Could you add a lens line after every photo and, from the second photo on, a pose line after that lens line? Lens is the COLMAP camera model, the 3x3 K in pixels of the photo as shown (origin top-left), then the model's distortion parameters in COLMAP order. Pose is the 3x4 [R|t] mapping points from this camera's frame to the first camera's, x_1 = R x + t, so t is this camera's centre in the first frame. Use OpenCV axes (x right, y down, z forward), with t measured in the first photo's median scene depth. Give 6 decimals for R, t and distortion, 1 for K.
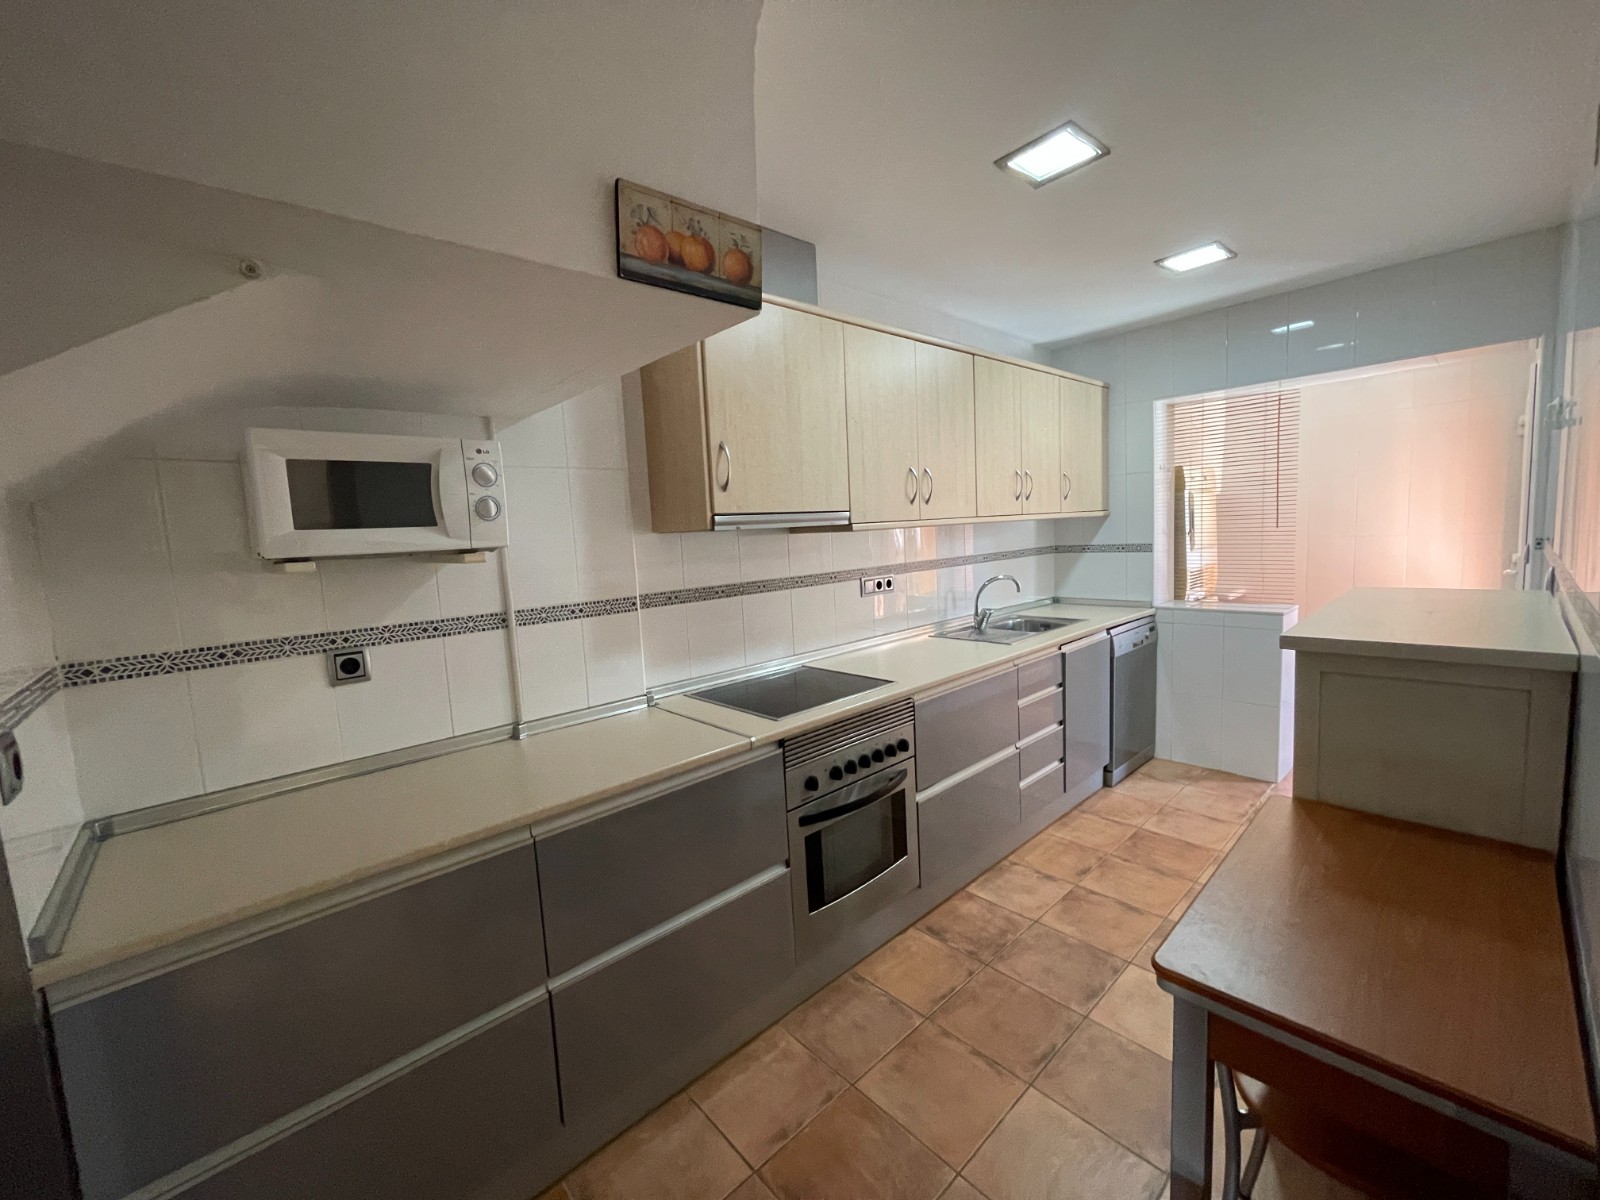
lens RADIAL K [[643.8, 0, 795.1], [0, 643.8, 594.5], [0, 0, 1]] dist [-0.001576, 0.000566]
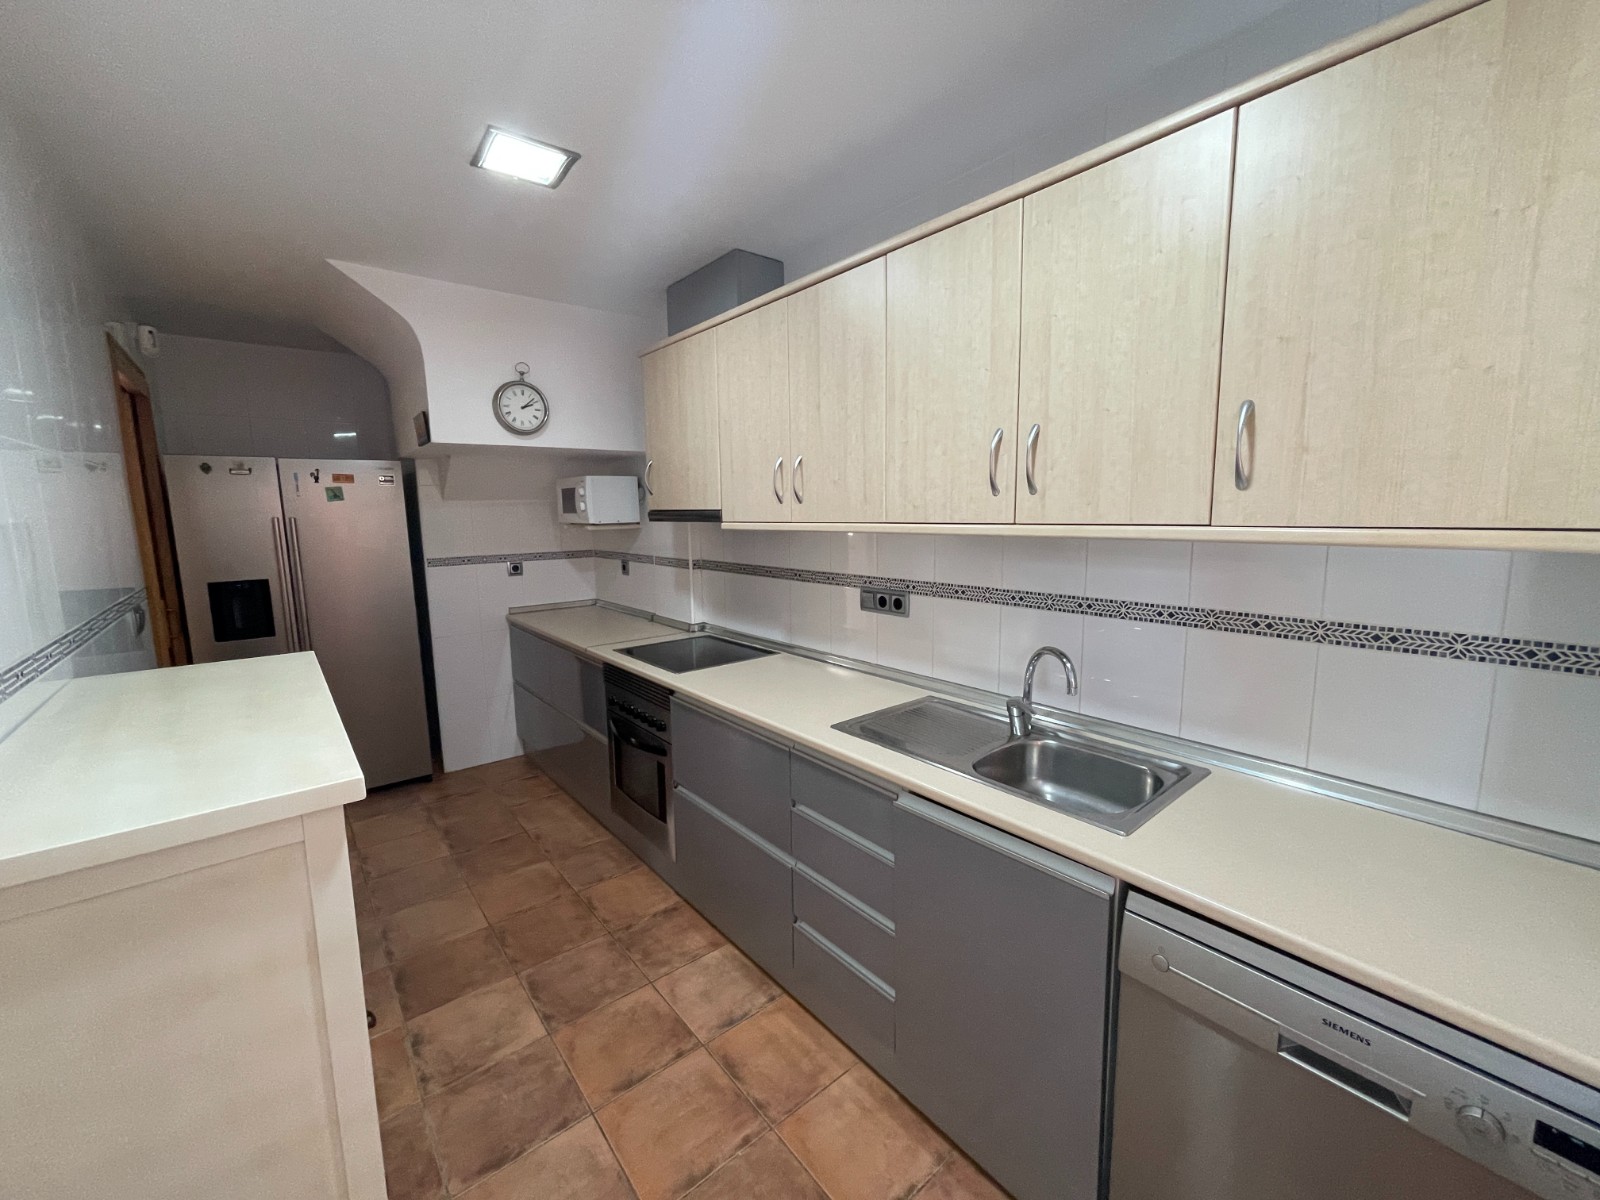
lens RADIAL K [[643.8, 0, 793.6], [0, 643.8, 595.5], [0, 0, 1]] dist [-0.001576, 0.000566]
pose [[-0.048592, 0.187603, -0.981042, 0.949356], [-0.084061, 0.977950, 0.191175, -0.170795], [0.995275, 0.091757, -0.031751, 0.979450]]
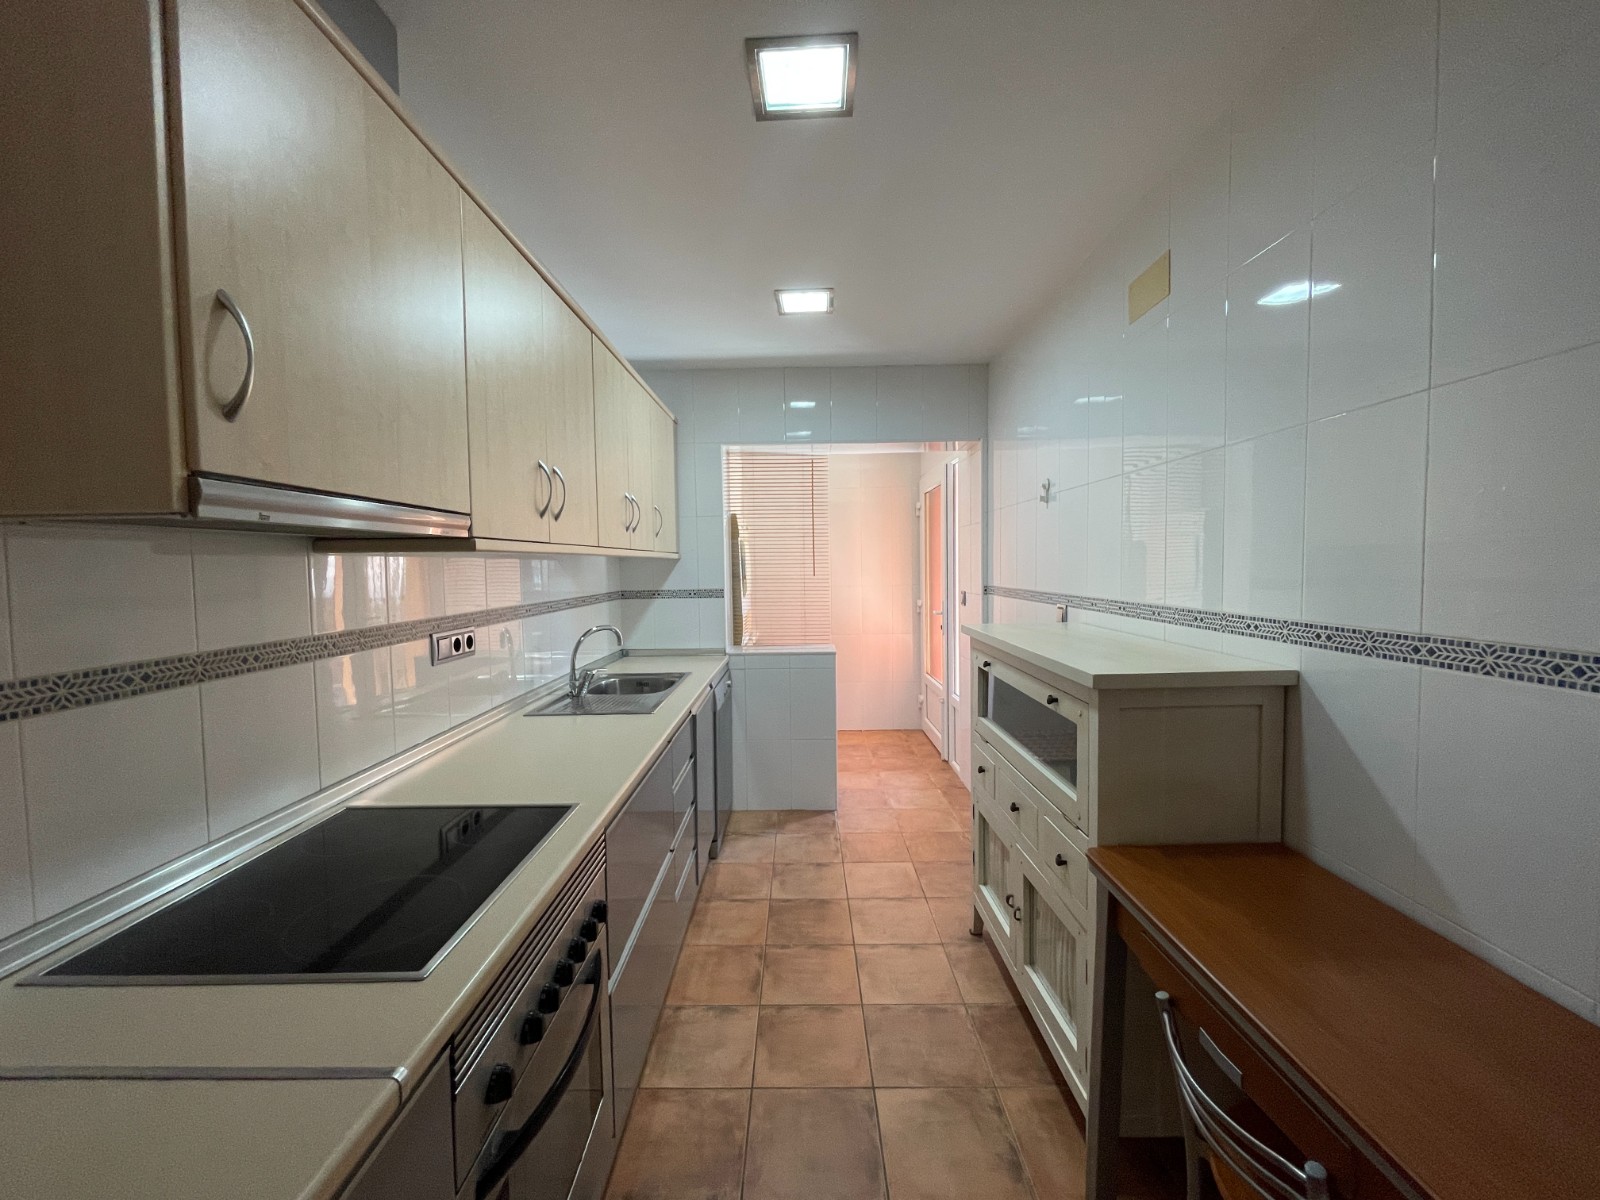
lens RADIAL K [[643.8, 0, 792.4], [0, 643.8, 598.3], [0, 0, 1]] dist [-0.001576, 0.000566]
pose [[0.681772, 0.003525, 0.731556, -0.114196], [0.052233, 0.997202, -0.053483, -0.010027], [-0.729698, 0.074674, 0.679680, 0.350285]]
